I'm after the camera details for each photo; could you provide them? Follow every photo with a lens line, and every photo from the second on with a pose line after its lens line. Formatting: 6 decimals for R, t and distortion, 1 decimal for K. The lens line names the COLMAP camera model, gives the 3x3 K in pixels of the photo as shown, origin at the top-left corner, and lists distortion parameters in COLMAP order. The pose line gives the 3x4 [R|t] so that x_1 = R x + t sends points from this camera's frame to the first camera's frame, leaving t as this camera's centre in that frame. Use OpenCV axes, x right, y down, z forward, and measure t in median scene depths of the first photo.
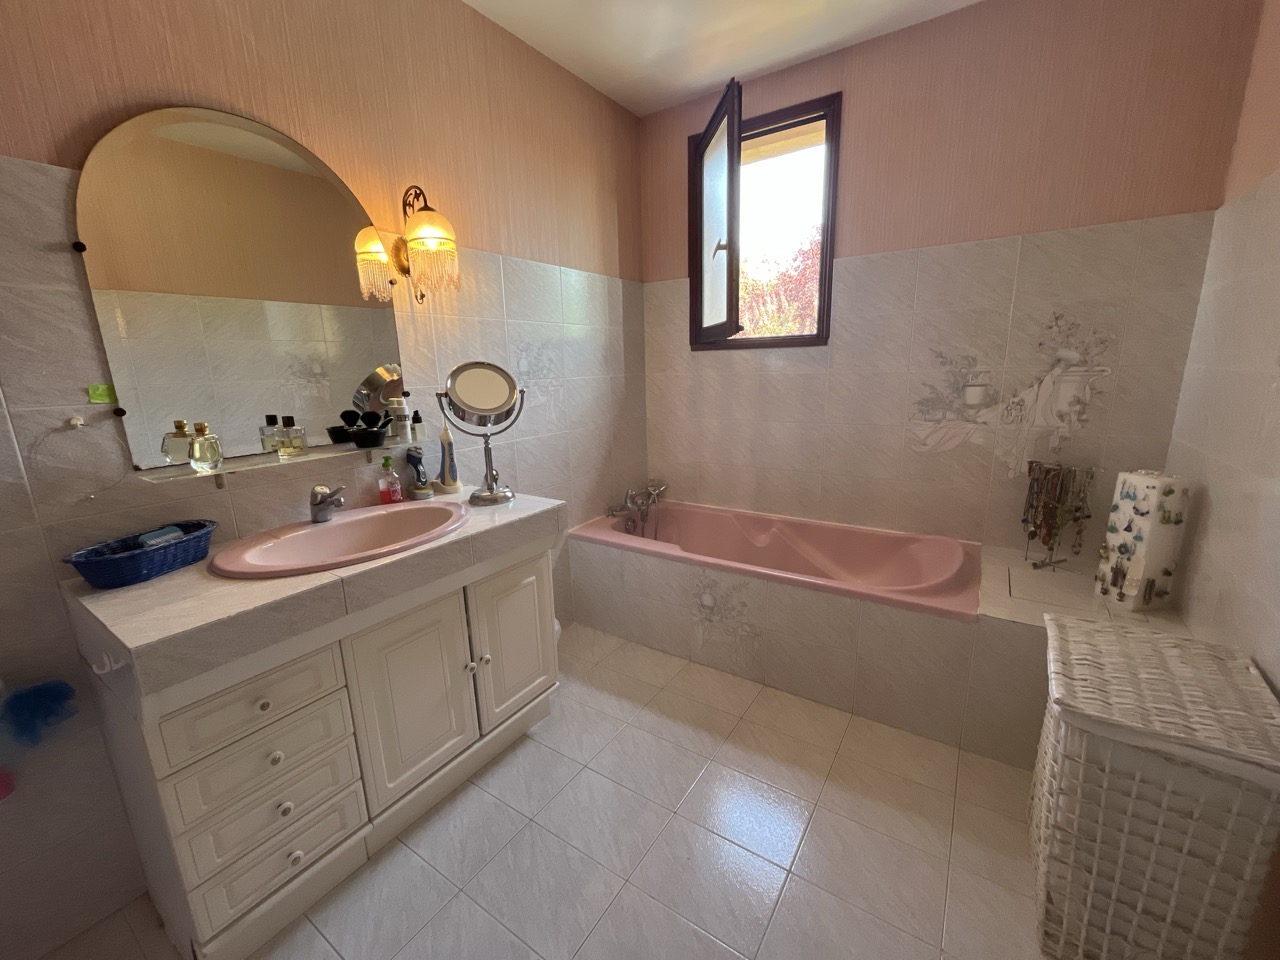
lens RADIAL K [[517.1, 0, 643.2], [0, 517.1, 478.4], [0, 0, 1]] dist [-0.001598, 0.000129]
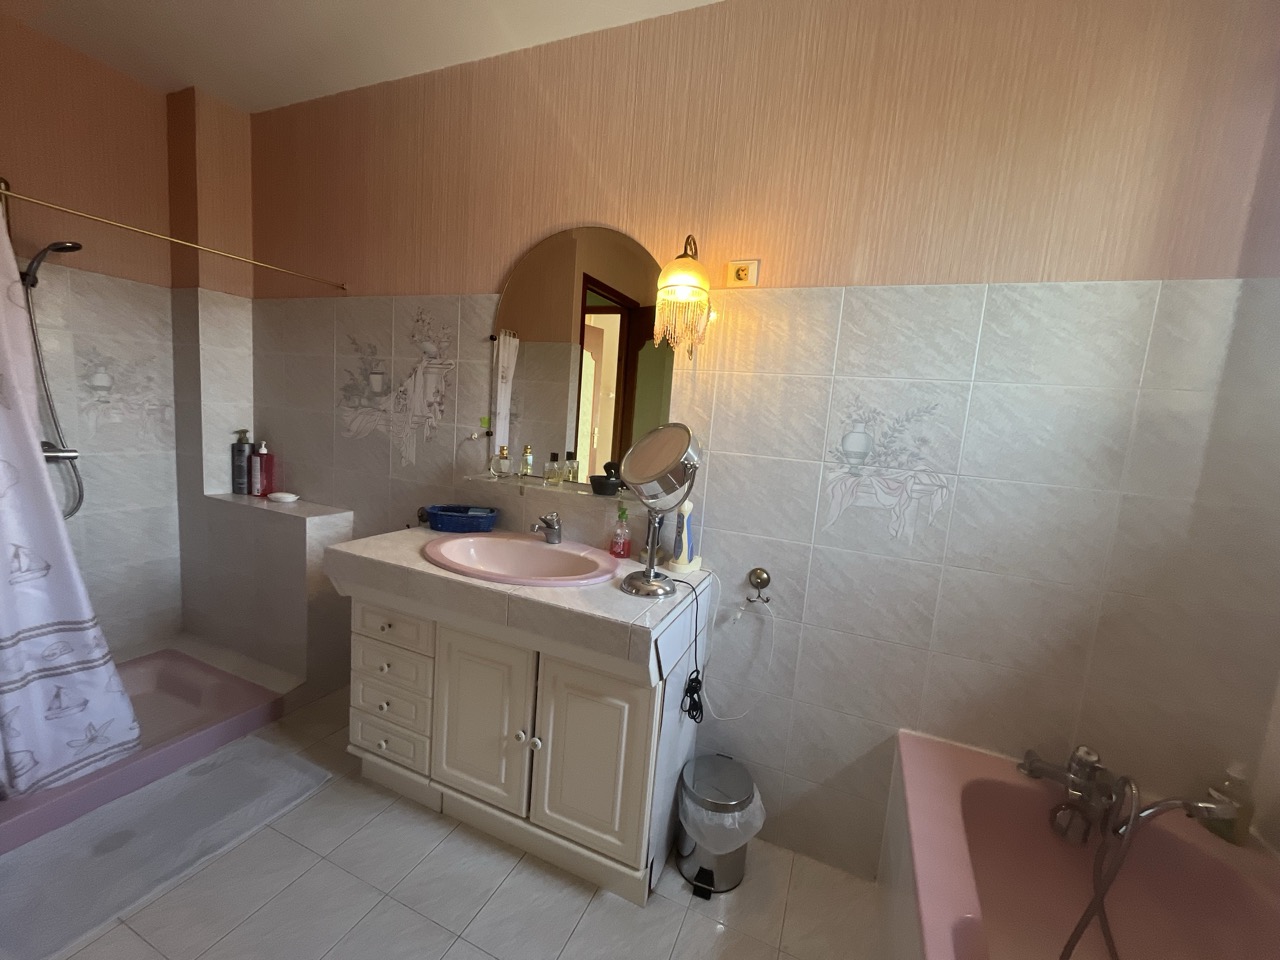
lens RADIAL K [[517.1, 0, 640.4], [0, 517.1, 481.4], [0, 0, 1]] dist [-0.001598, 0.000129]
pose [[0.177868, 0.160746, -0.970837, 0.456483], [-0.294311, 0.950100, 0.103392, -0.195445], [0.939012, 0.267338, 0.216302, 0.749245]]
